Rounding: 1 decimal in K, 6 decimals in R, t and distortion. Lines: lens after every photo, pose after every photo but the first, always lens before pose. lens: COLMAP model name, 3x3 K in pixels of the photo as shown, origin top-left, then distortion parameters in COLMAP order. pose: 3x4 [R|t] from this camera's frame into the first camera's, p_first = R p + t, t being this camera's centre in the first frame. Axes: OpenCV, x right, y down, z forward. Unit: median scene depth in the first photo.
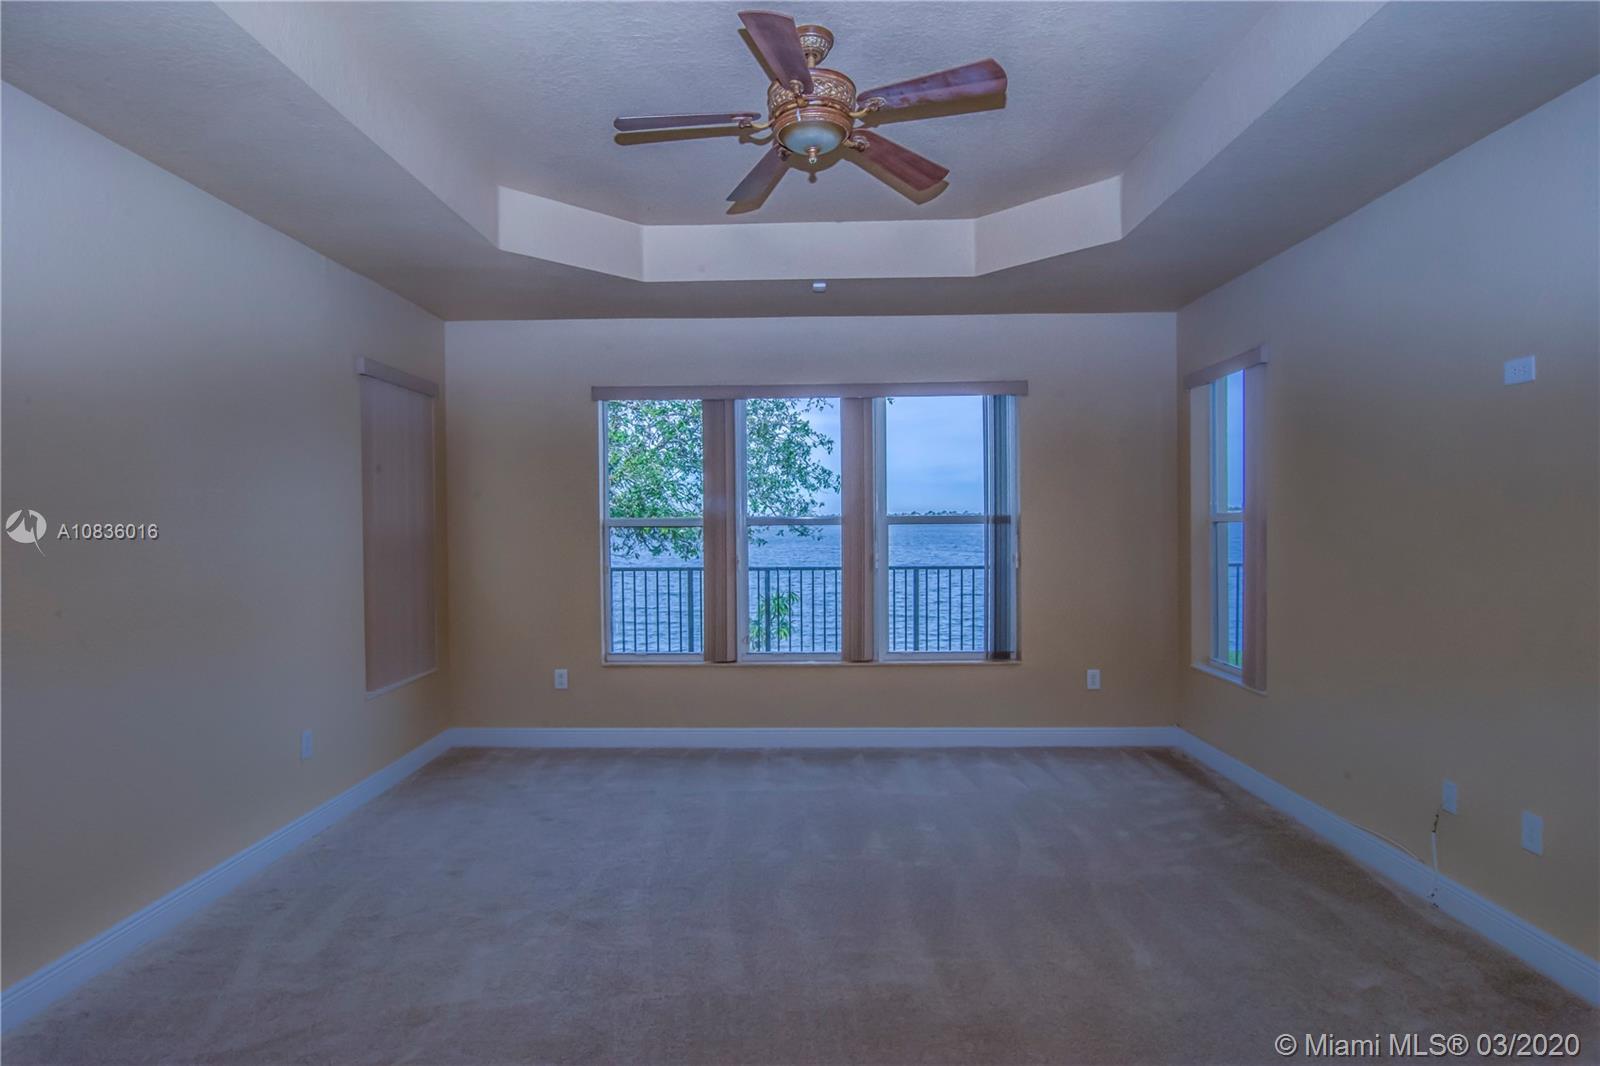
lens RADIAL K [[864.4, 0, 800.7], [0, 864.4, 528.6], [0, 0, 1]] dist [-0.003709, 0.000199]
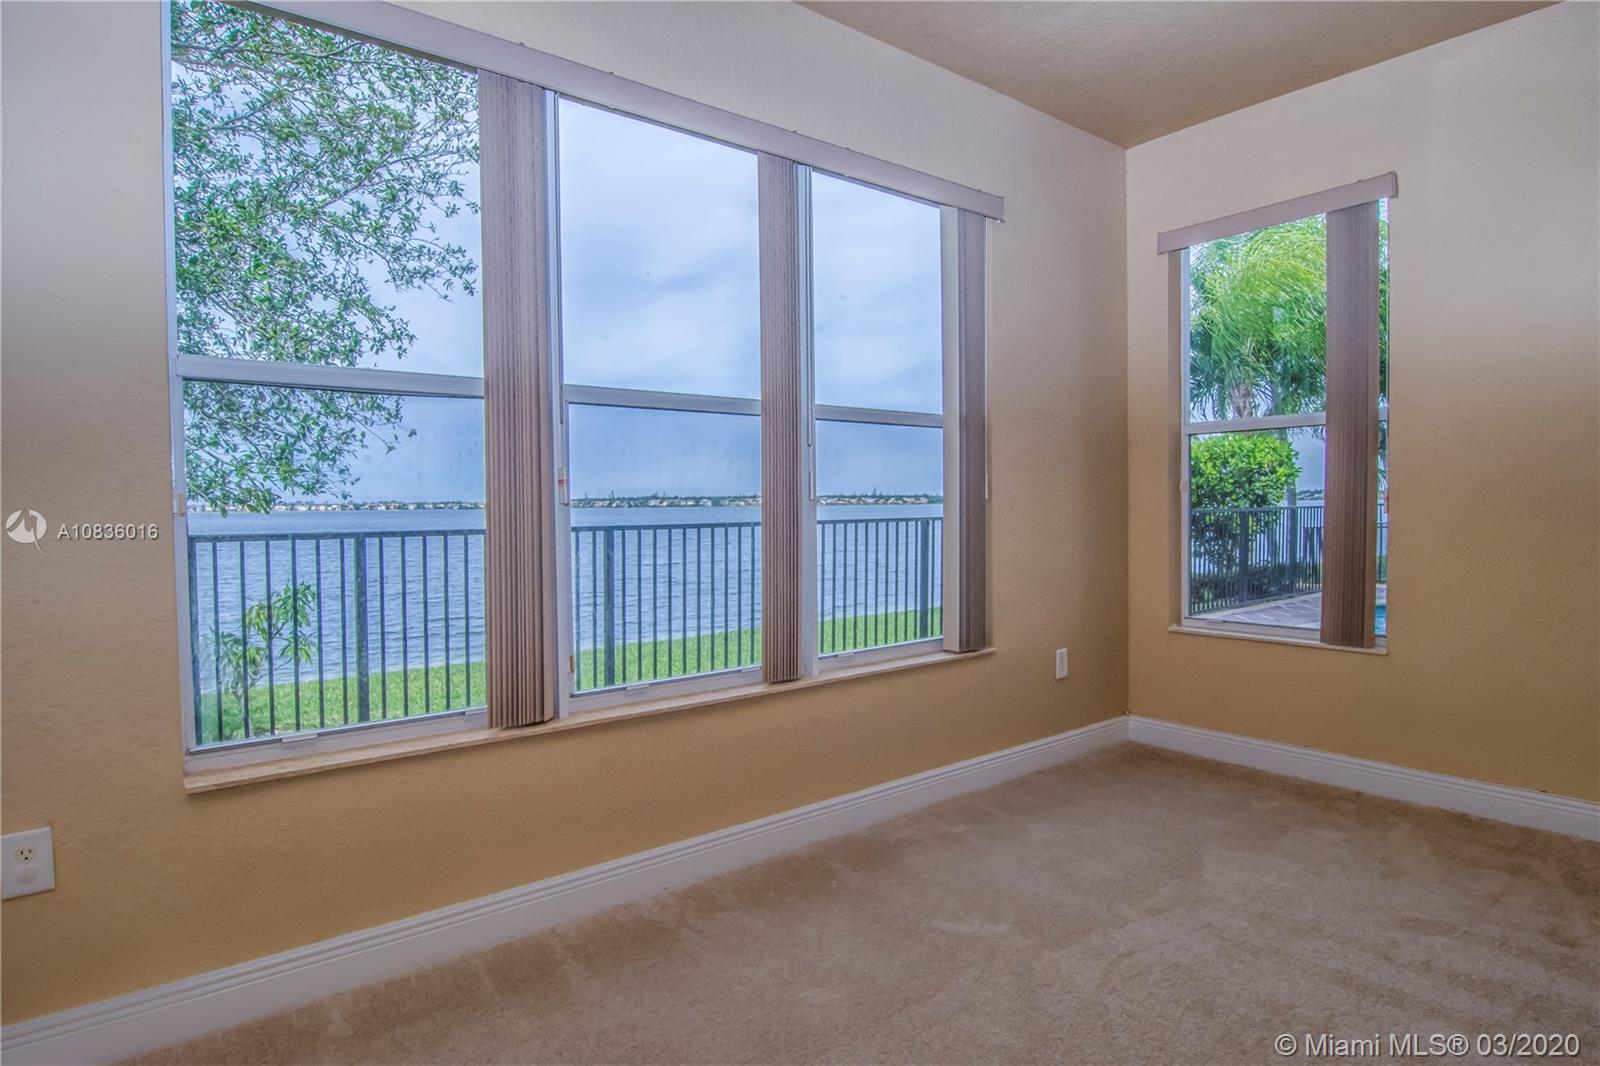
lens RADIAL K [[864.4, 0, 795.7], [0, 864.4, 533.3], [0, 0, 1]] dist [-0.003709, 0.000199]
pose [[0.789540, -0.023545, 0.613247, -0.243267], [0.010640, 0.999639, 0.024681, 0.052987], [-0.613607, -0.012962, 0.789505, 0.591390]]
